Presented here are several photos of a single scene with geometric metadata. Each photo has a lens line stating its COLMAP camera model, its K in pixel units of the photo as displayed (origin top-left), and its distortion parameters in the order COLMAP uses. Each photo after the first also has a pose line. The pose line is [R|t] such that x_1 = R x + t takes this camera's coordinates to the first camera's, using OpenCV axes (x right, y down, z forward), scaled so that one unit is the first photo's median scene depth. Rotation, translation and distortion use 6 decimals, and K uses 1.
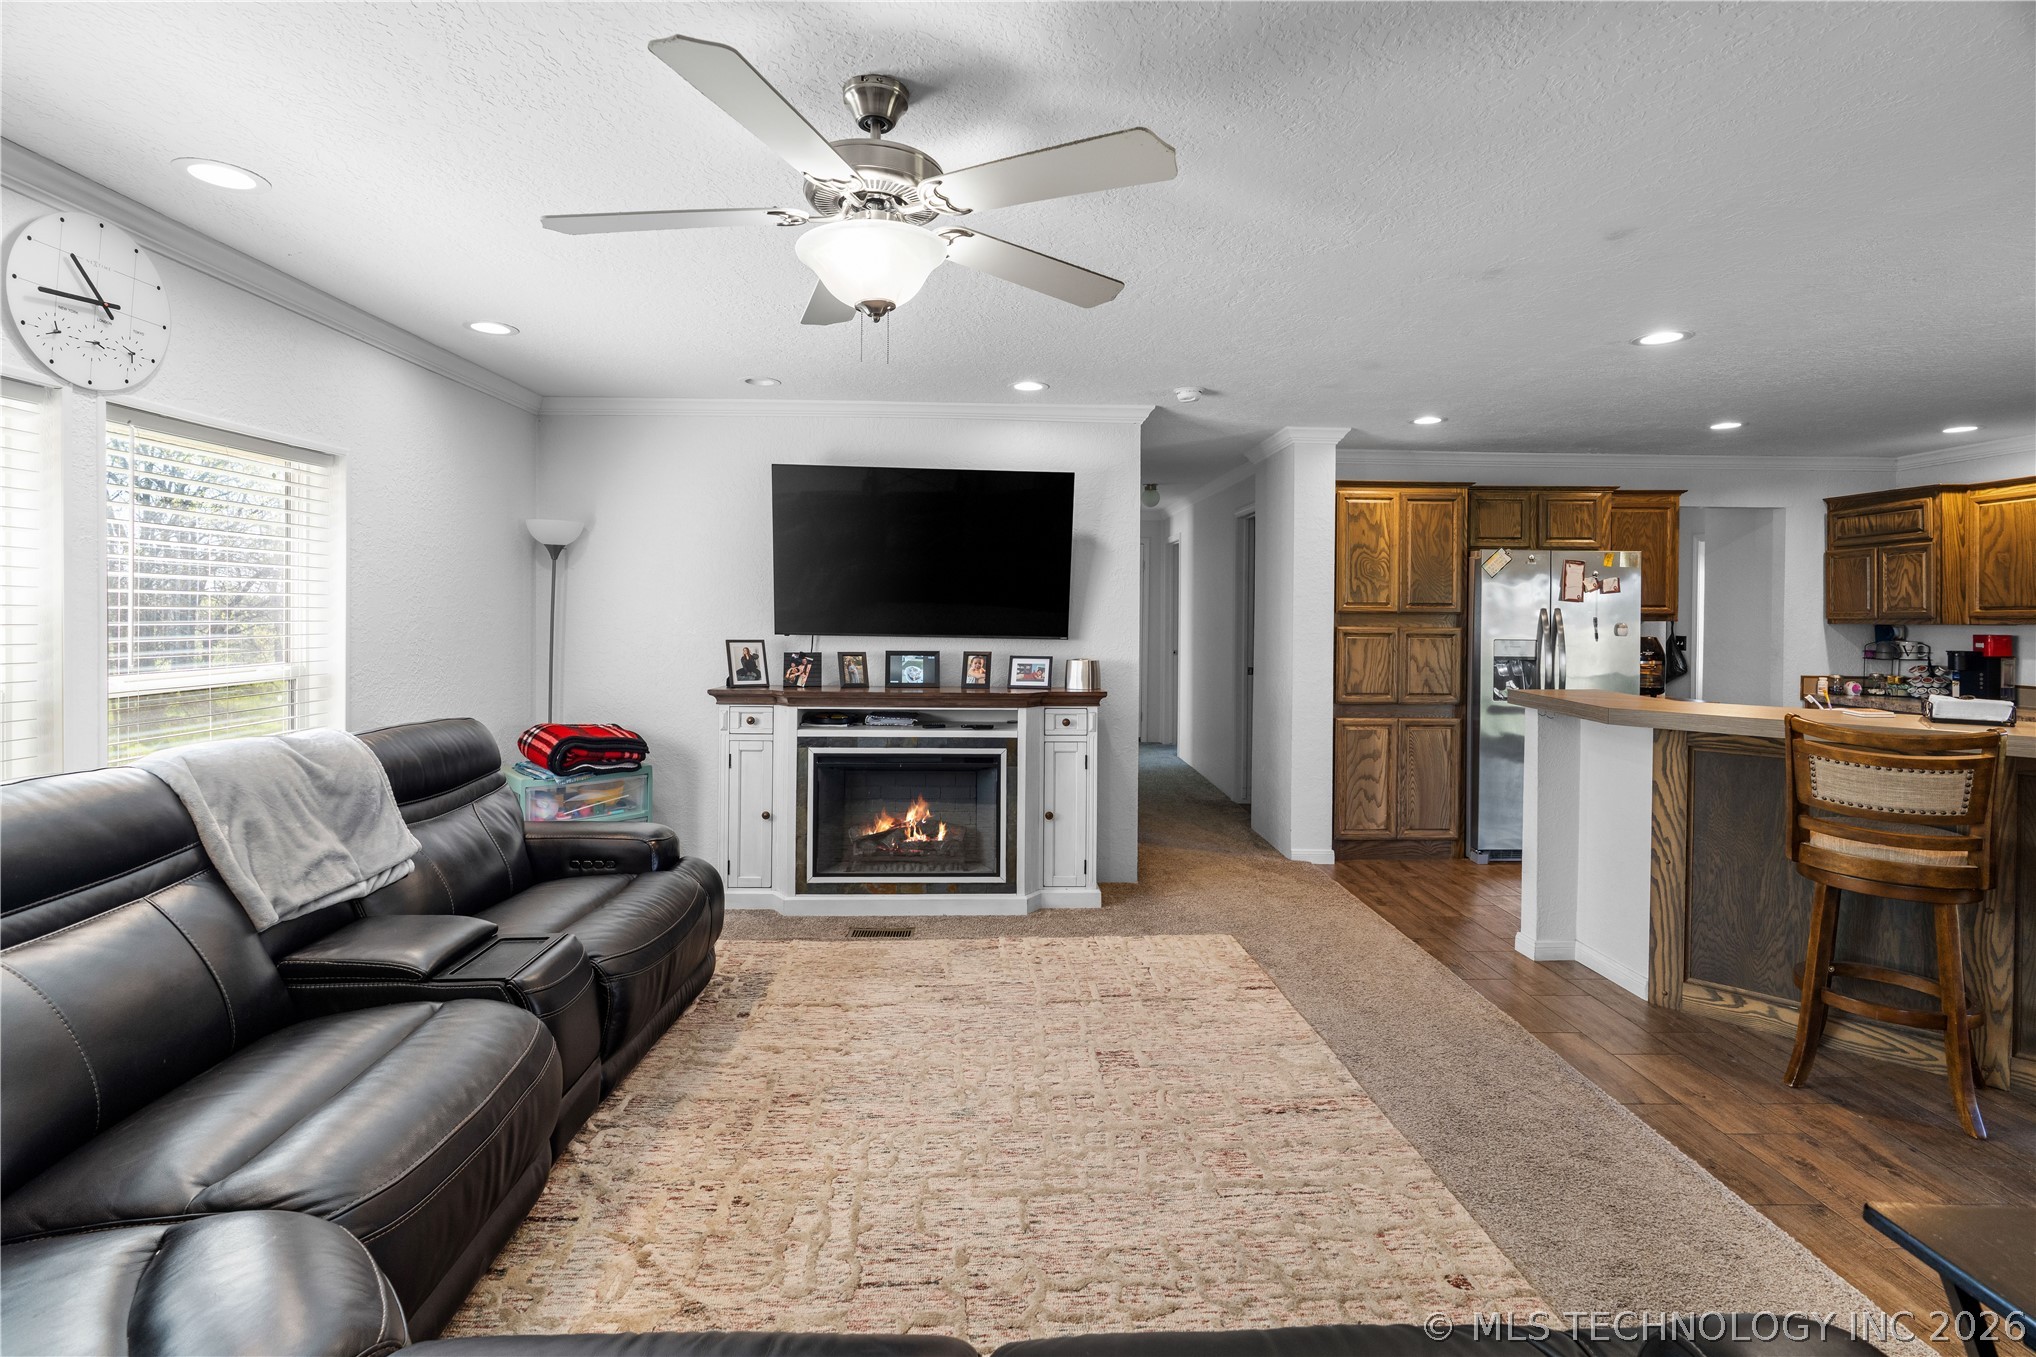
lens RADIAL K [[939.1, 0, 1021.2], [0, 939.1, 614.1], [0, 0, 1]] dist [-0.011957, 0.005216]
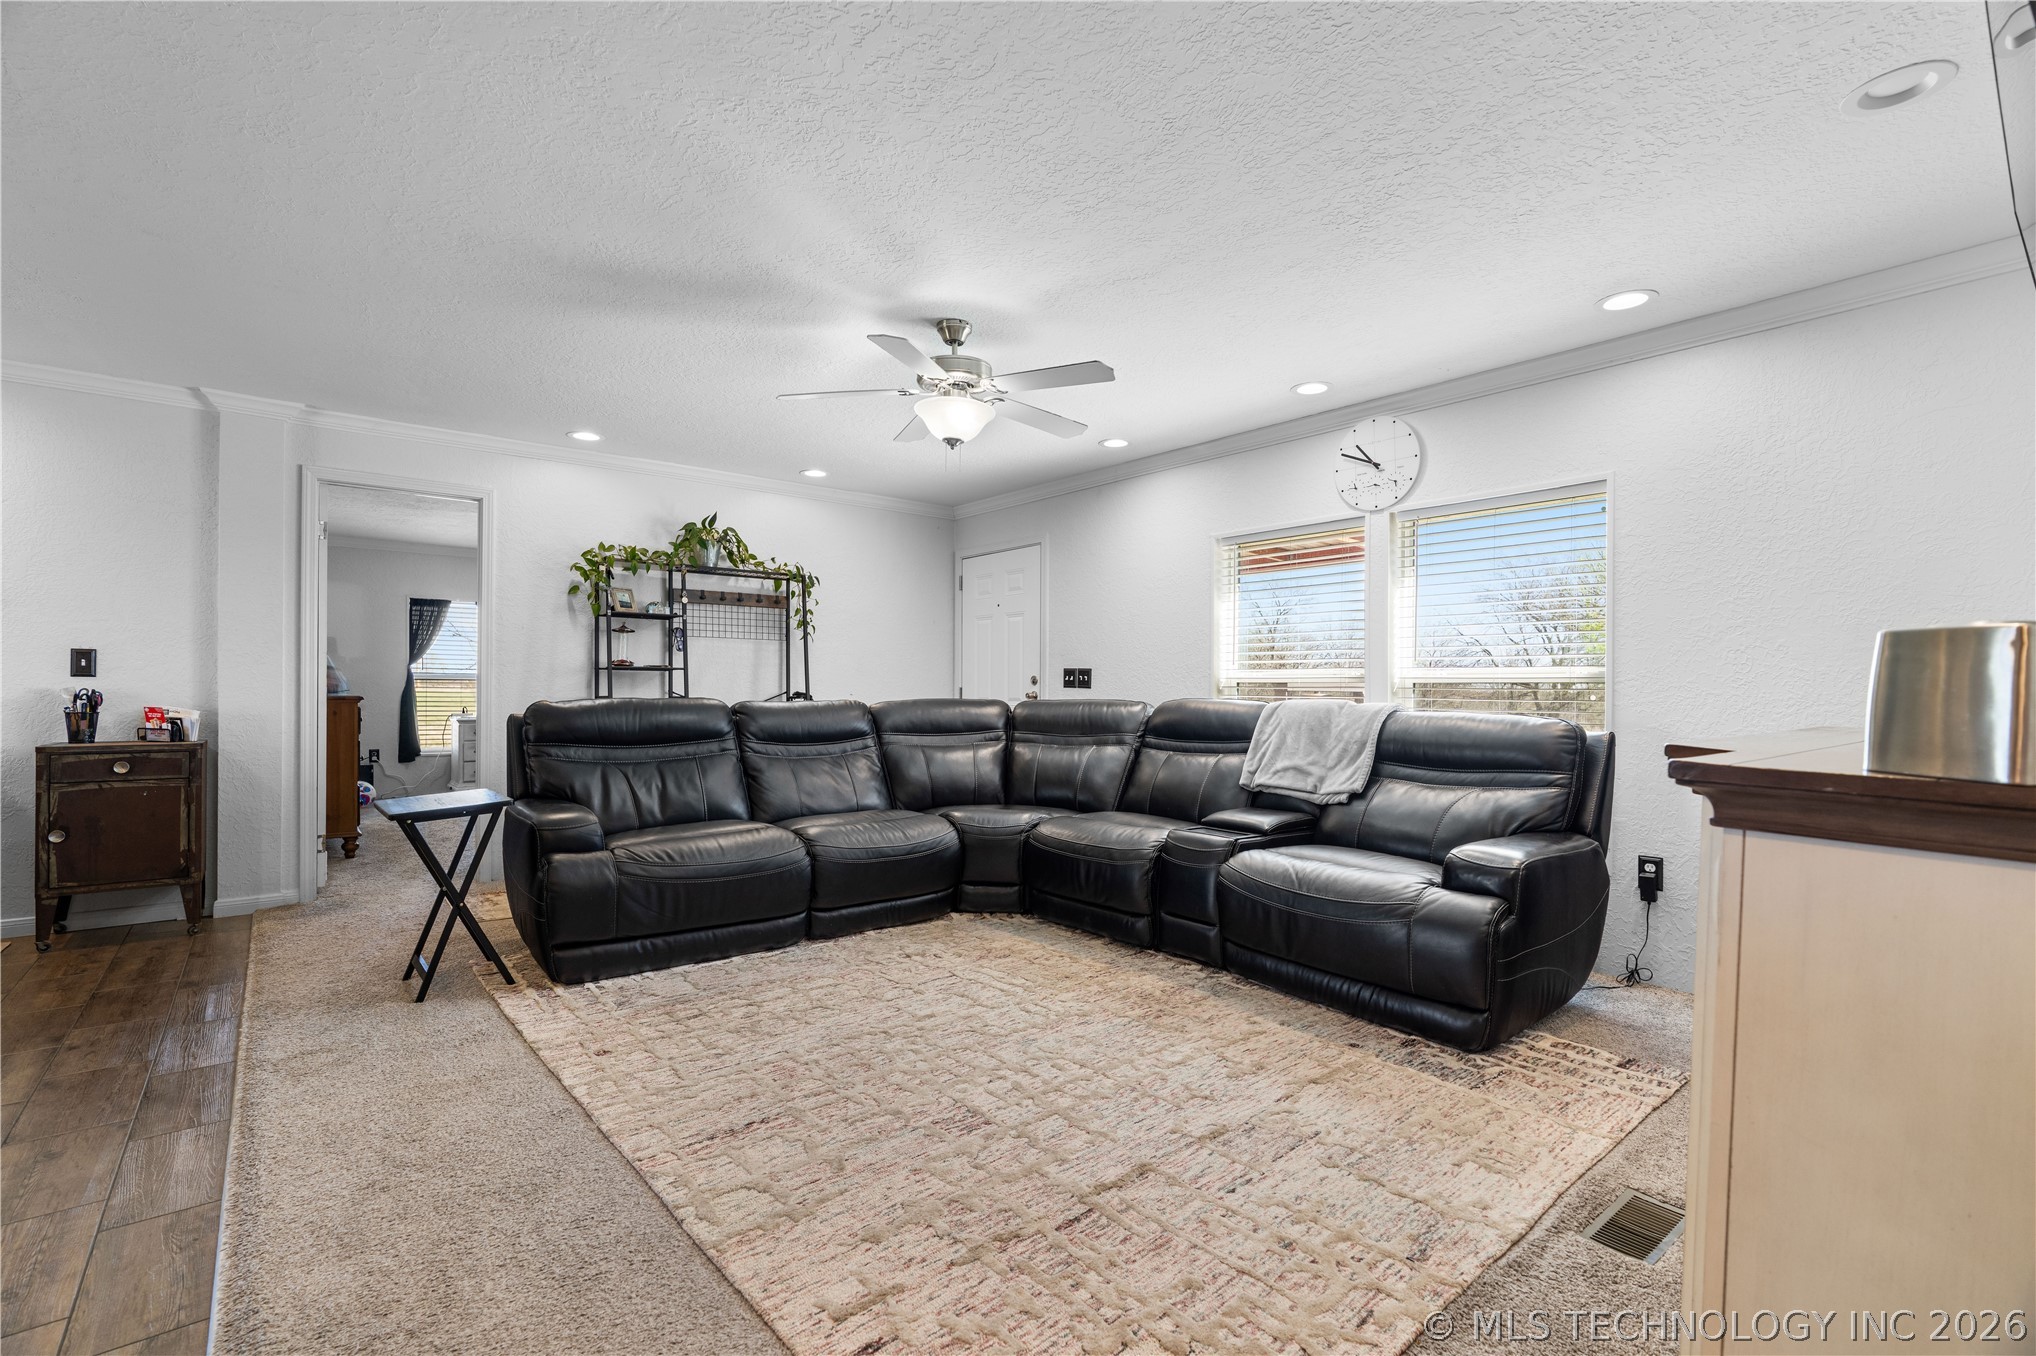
lens RADIAL K [[922.9, 0, 1009.3], [0, 922.9, 689.1], [0, 0, 1]] dist [-0.002528, 0.000666]
pose [[-0.800453, -0.016128, -0.599178, 0.346536], [-0.018309, 0.999829, -0.002453, 0.066515], [0.599116, 0.009007, -0.800612, 1.044098]]
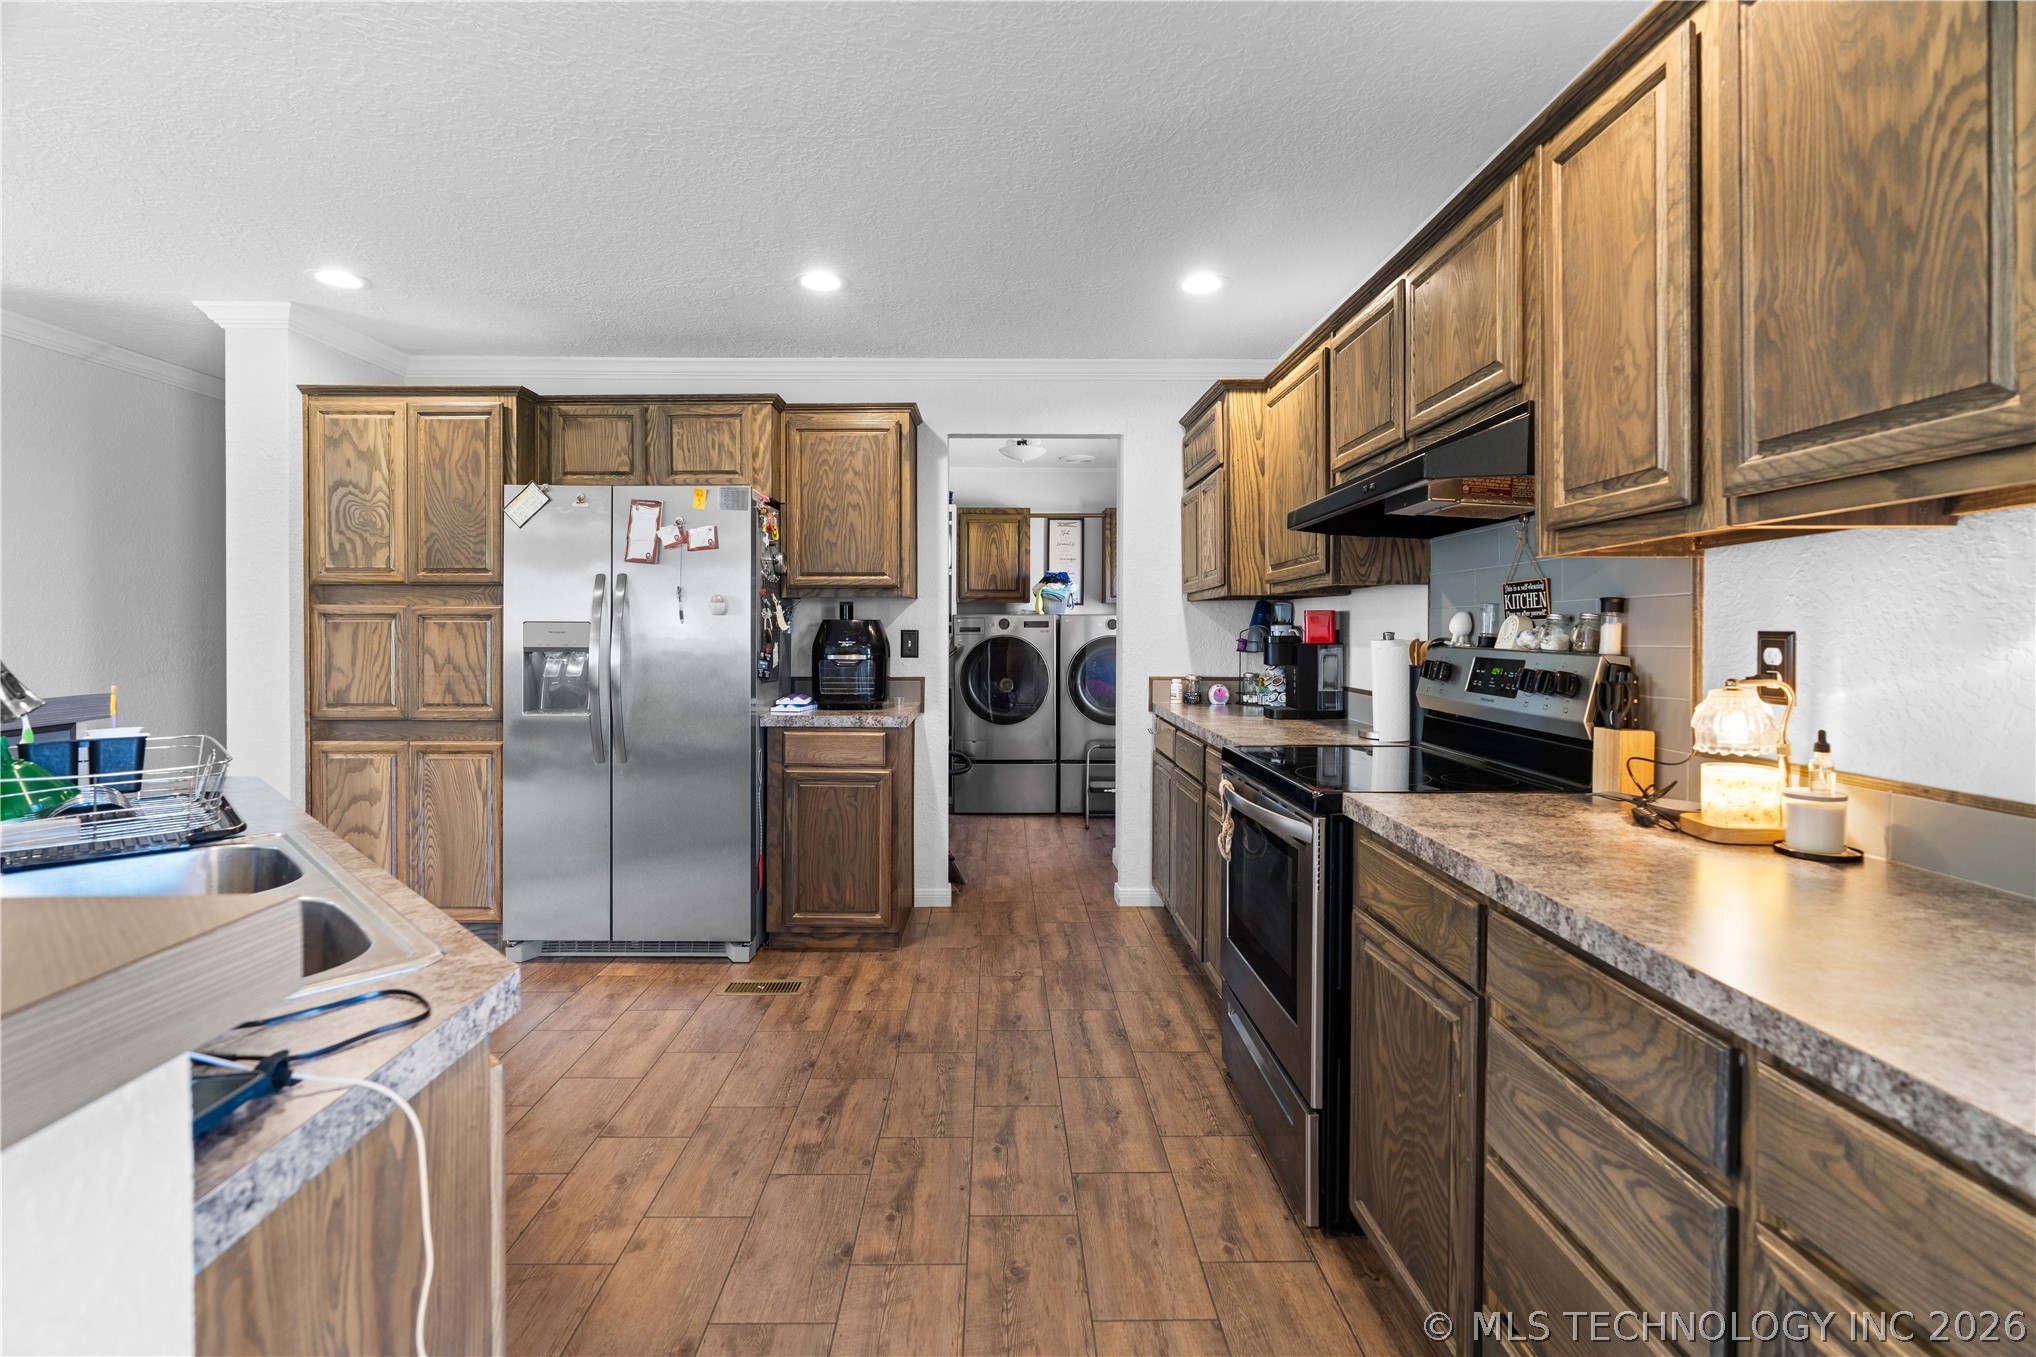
lens RADIAL K [[932.6, 0, 1005.8], [0, 932.6, 640.8], [0, 0, 1]] dist [-0.006864, 0.000943]
pose [[0.999818, -0.006818, -0.017841, 0.990633], [0.007023, 0.999910, 0.011413, 0.041079], [0.017761, -0.011537, 0.999776, 0.405166]]
